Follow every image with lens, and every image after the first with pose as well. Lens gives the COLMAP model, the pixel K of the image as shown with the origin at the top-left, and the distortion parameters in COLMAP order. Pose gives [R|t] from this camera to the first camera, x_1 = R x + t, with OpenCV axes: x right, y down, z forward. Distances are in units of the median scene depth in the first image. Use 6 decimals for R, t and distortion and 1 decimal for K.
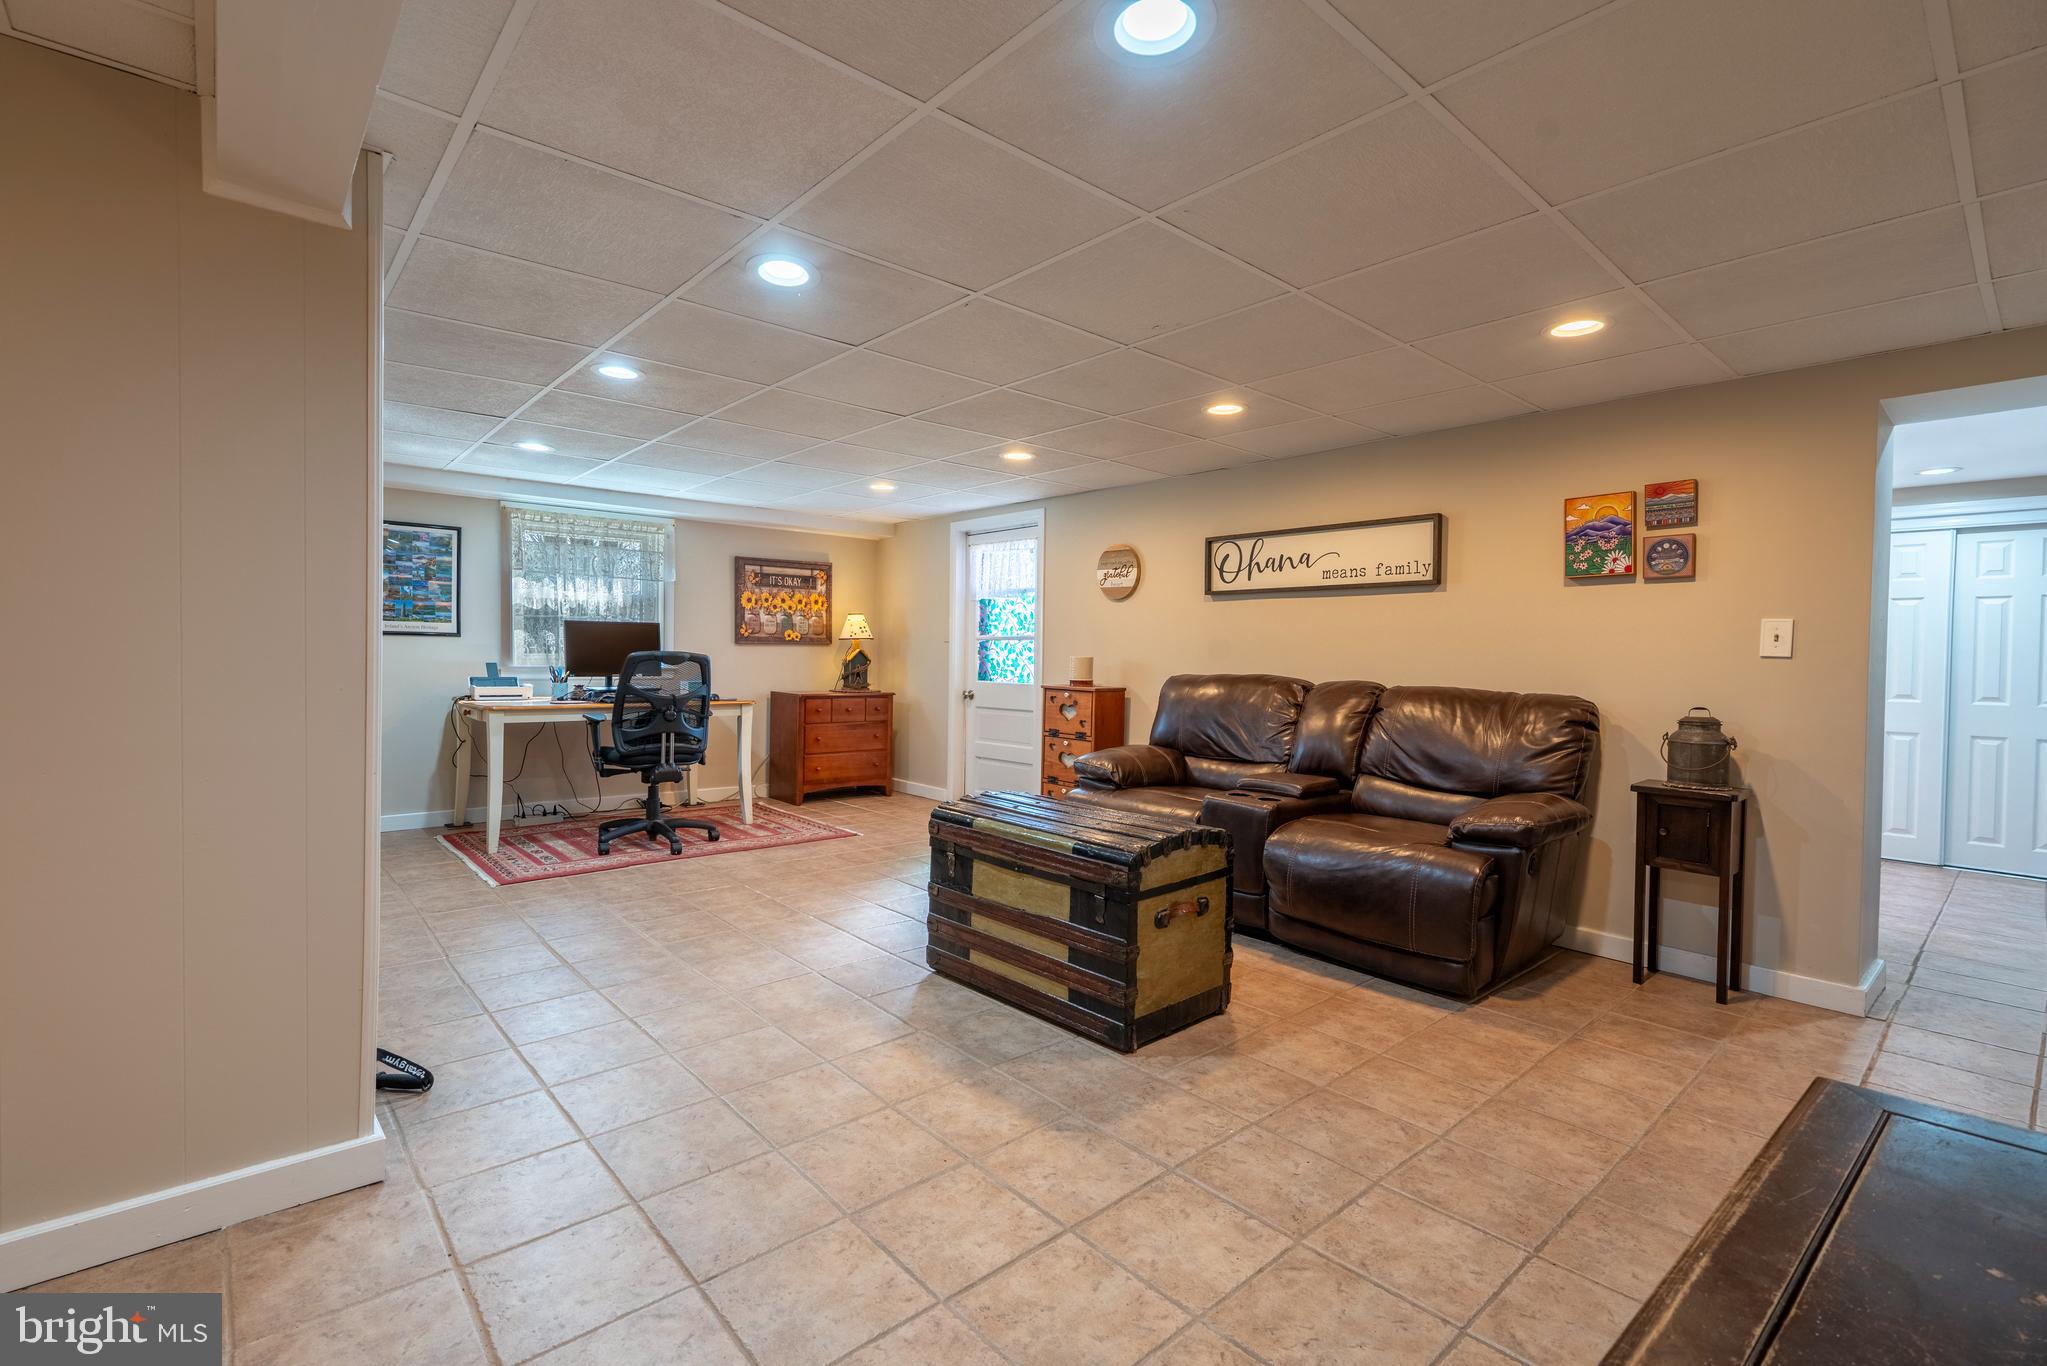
lens RADIAL K [[923.7, 0, 1012.5], [0, 923.7, 676.9], [0, 0, 1]] dist [-0.006601, 0.001012]
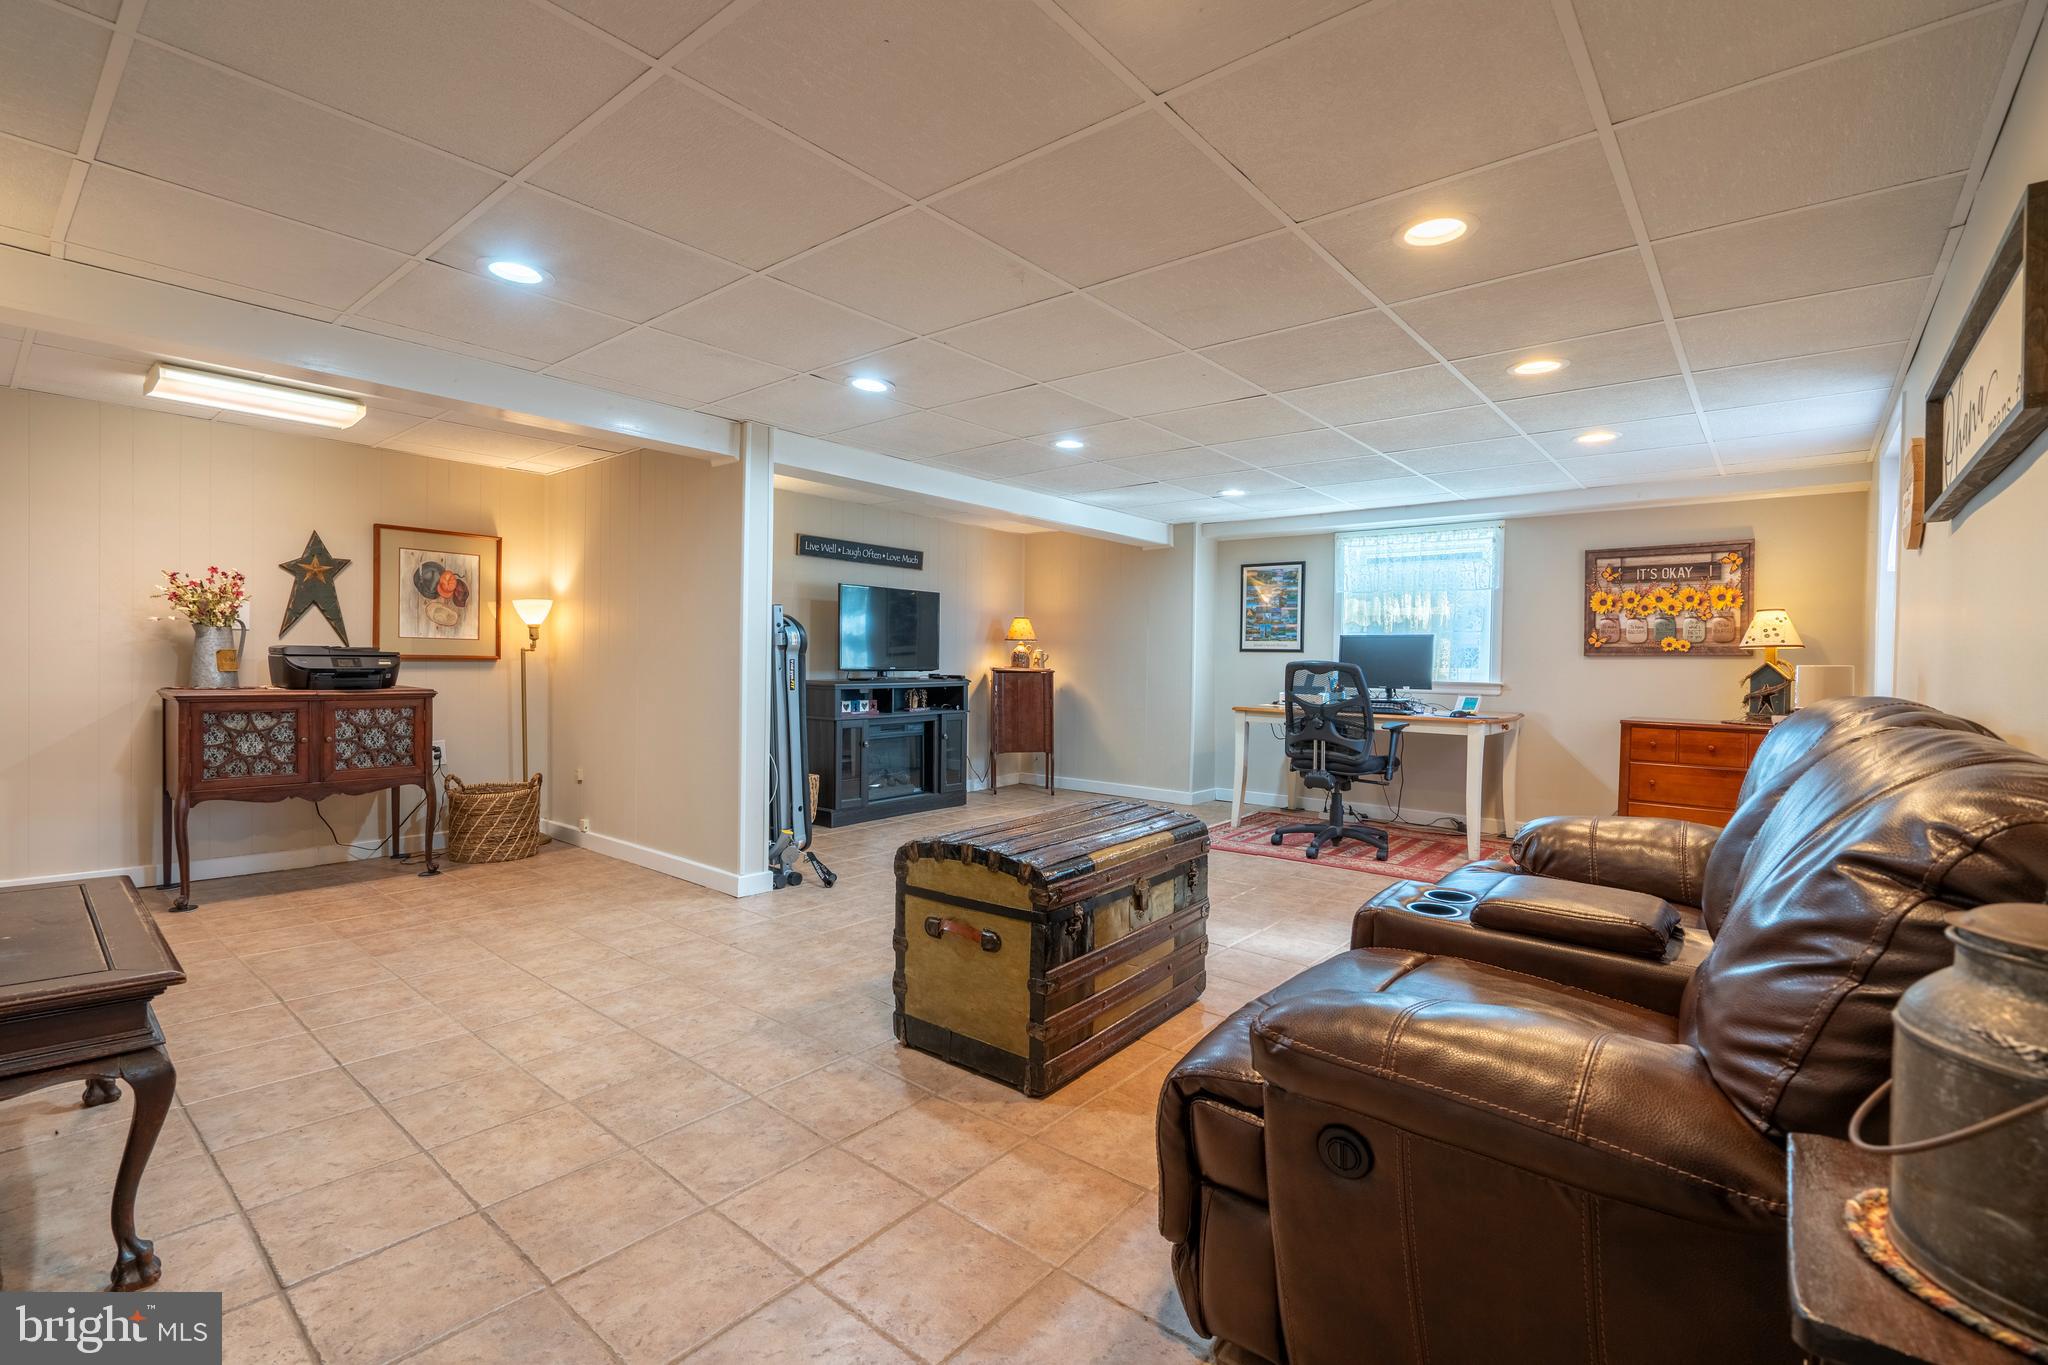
lens RADIAL K [[924.1, 0, 1013.0], [0, 924.1, 676.4], [0, 0, 1]] dist [-0.006601, 0.001012]
pose [[0.140538, 0.004810, -0.990064, 0.543445], [-0.038960, 0.999241, -0.000676, 0.003095], [0.989308, 0.038668, 0.140619, 0.464195]]
